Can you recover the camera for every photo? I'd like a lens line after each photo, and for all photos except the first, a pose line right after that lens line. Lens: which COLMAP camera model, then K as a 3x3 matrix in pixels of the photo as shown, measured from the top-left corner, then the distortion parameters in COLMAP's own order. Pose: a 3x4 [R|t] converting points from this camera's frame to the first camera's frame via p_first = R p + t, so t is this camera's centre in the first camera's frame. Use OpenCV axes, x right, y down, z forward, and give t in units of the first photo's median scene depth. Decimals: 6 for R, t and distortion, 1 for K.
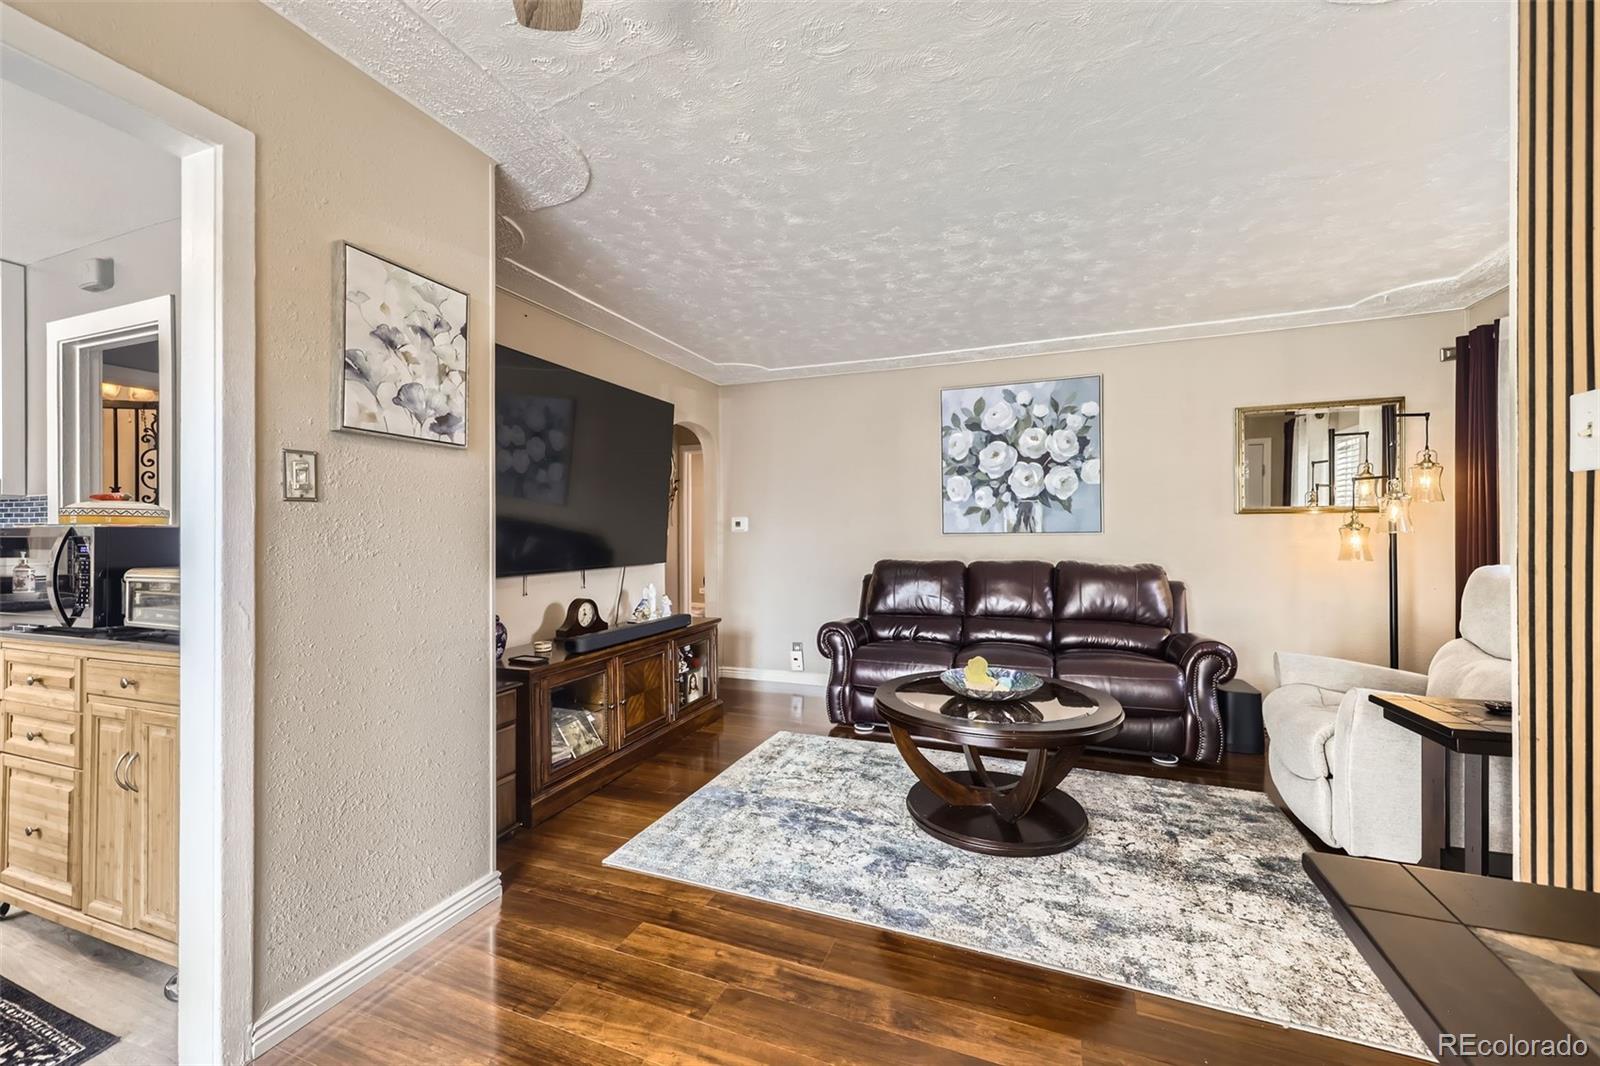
lens RADIAL K [[638.3, 0, 793.2], [0, 638.3, 533.6], [0, 0, 1]] dist [0.007397, 0.000060]
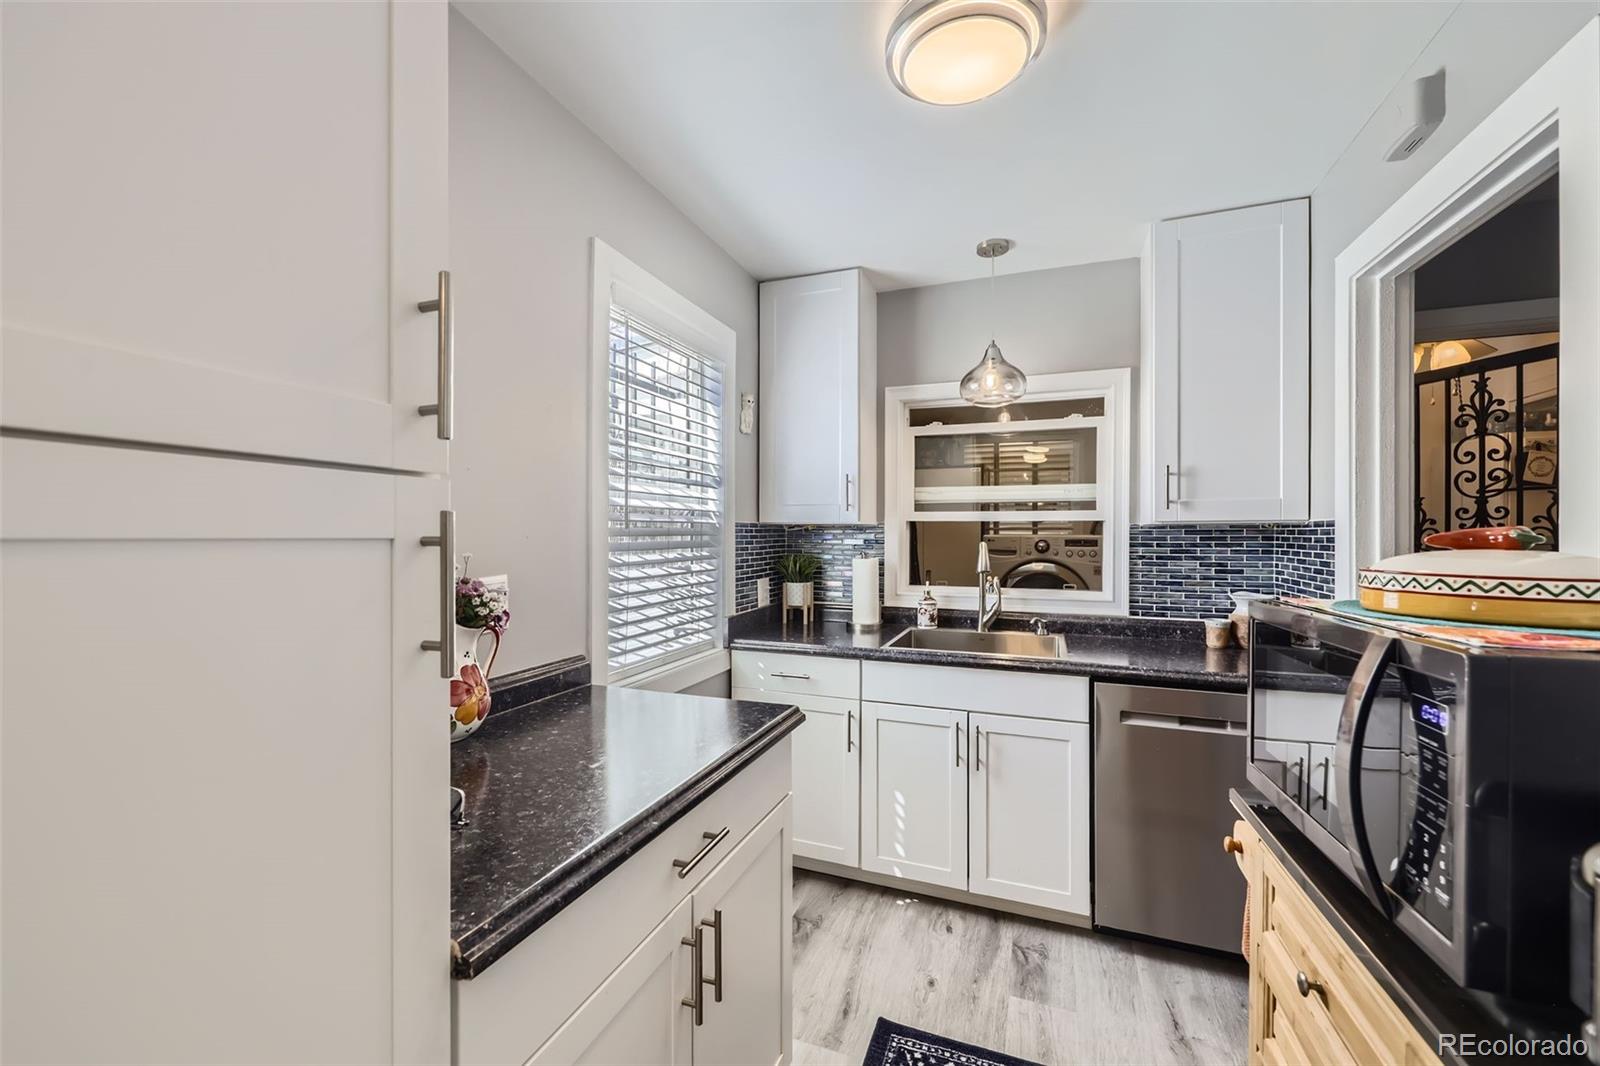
lens RADIAL K [[638.3, 0, 800.2], [0, 638.3, 534.3], [0, 0, 1]] dist [0.007397, 0.000060]
pose [[0.019818, -0.000466, -0.999803, -0.511085], [-0.001779, 0.999998, -0.000501, -0.043417], [0.999802, 0.001789, 0.019817, 0.440220]]
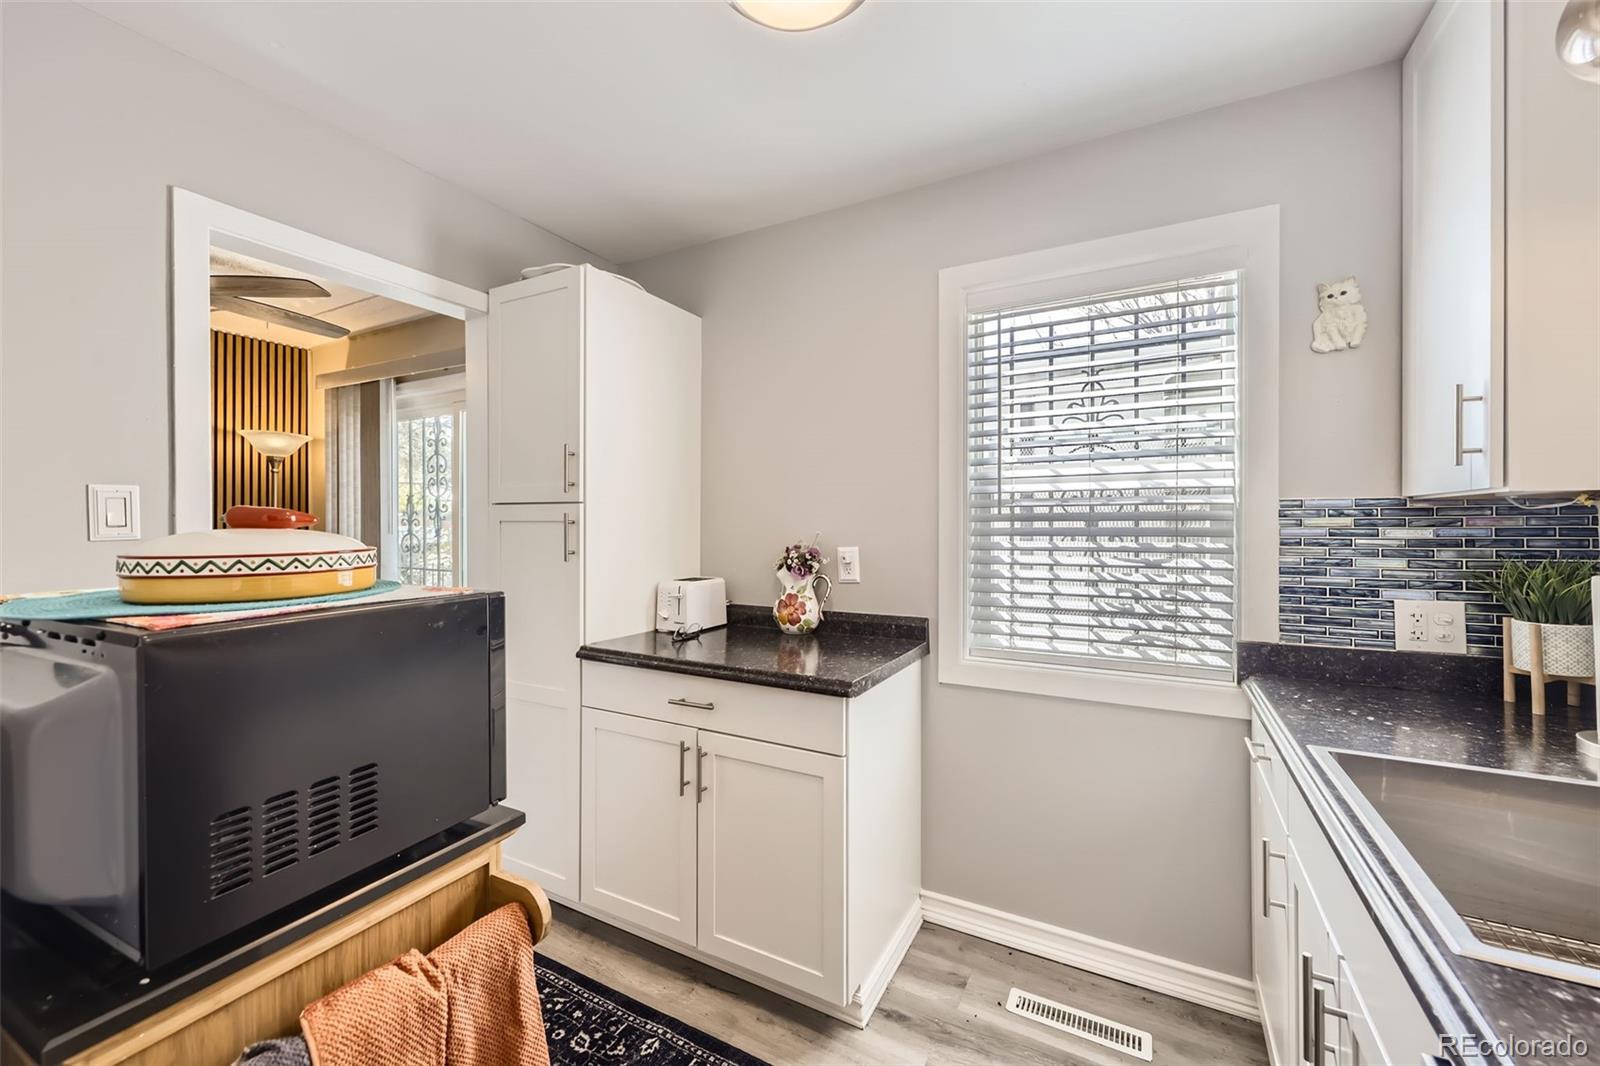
lens RADIAL K [[638.3, 0, 802.8], [0, 638.3, 525.7], [0, 0, 1]] dist [0.007397, 0.000060]
pose [[-0.992765, 0.003858, 0.120009, -2.174659], [0.004055, 0.999991, 0.001398, -0.033753], [-0.120002, 0.001875, -0.992772, 2.152530]]
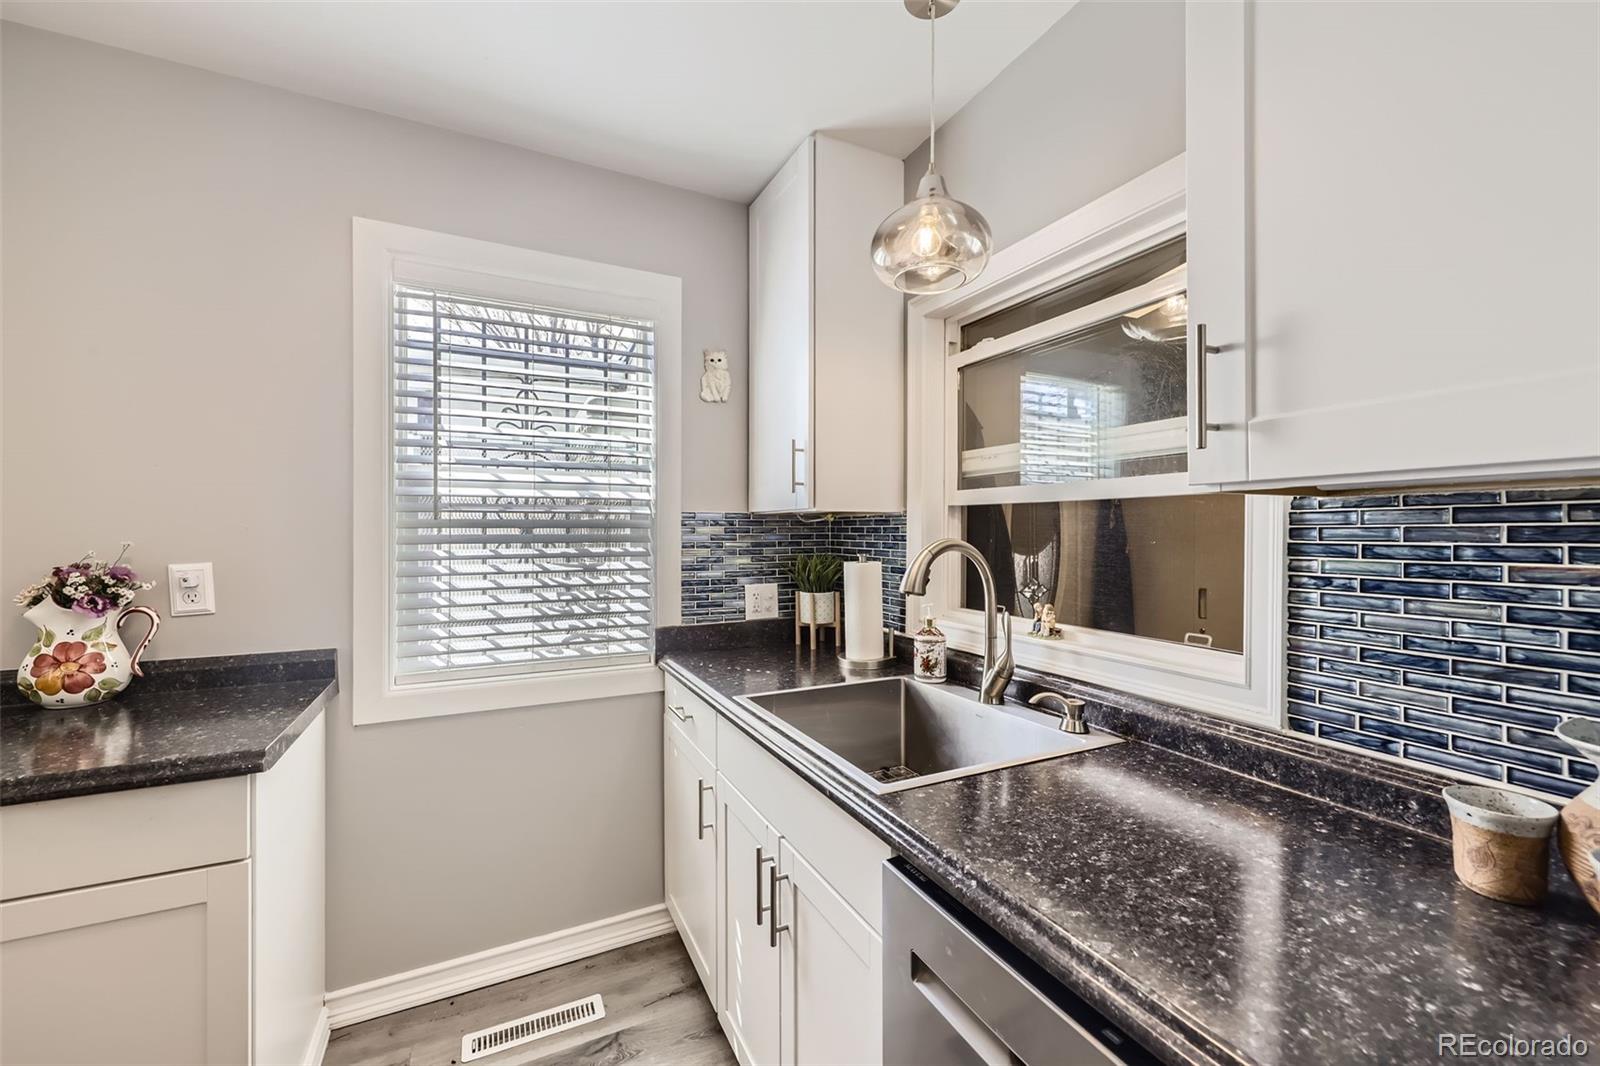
lens RADIAL K [[638.3, 0, 800.7], [0, 638.3, 535.7], [0, 0, 1]] dist [0.007397, 0.000060]
pose [[-0.670708, 0.006364, -0.741695, -1.890588], [0.000566, 0.999967, 0.008068, -0.033546], [0.741722, 0.004991, -0.670689, 2.039632]]
